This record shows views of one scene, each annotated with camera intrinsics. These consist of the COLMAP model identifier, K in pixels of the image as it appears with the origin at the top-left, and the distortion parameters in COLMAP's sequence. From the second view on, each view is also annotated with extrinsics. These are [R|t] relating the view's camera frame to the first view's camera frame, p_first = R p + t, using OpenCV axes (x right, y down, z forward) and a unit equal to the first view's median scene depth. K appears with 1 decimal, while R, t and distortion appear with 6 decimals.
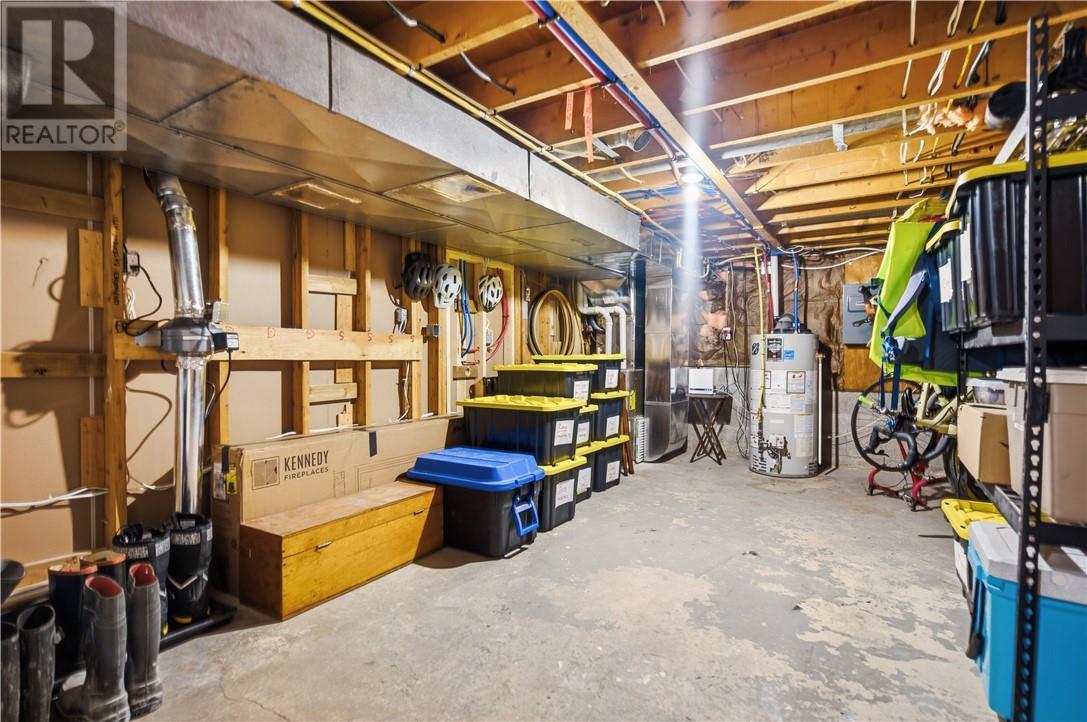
lens RADIAL K [[517.0, 0, 545.7], [0, 517.0, 360.4], [0, 0, 1]] dist [0.003313, 0.000554]
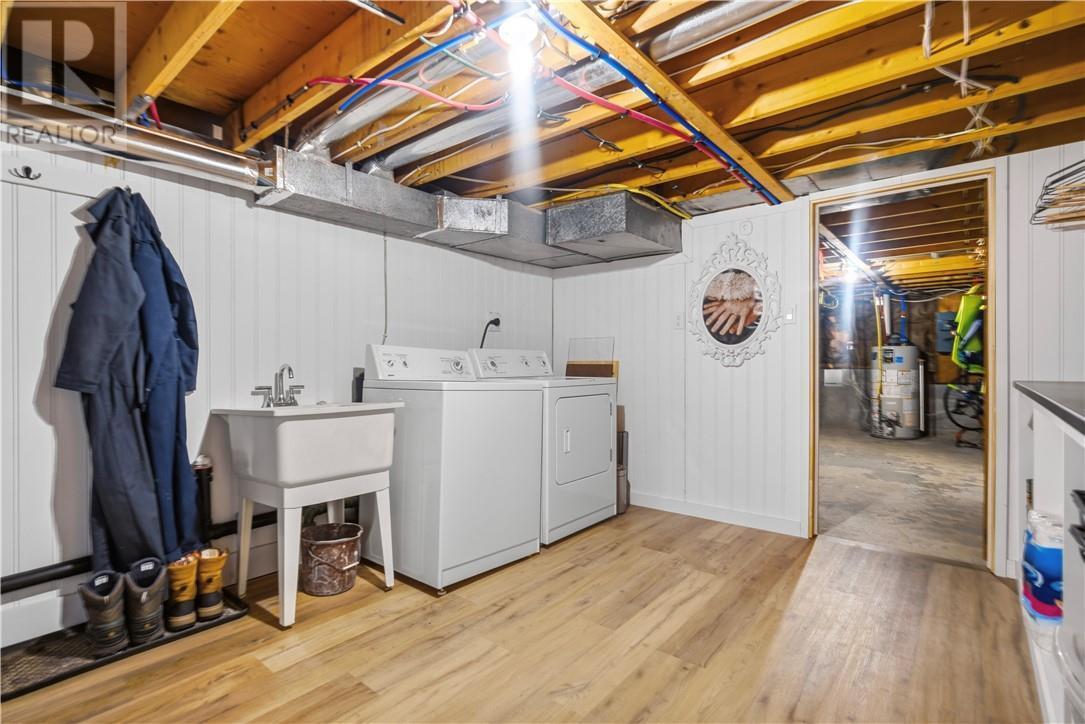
lens RADIAL K [[516.0, 0, 541.4], [0, 516.0, 360.2], [0, 0, 1]] dist [0.003313, 0.000554]
pose [[0.991504, -0.009582, -0.129725, -0.377930], [0.007540, 0.999840, -0.016223, 0.007161], [0.129860, 0.015107, 0.991417, -0.649902]]
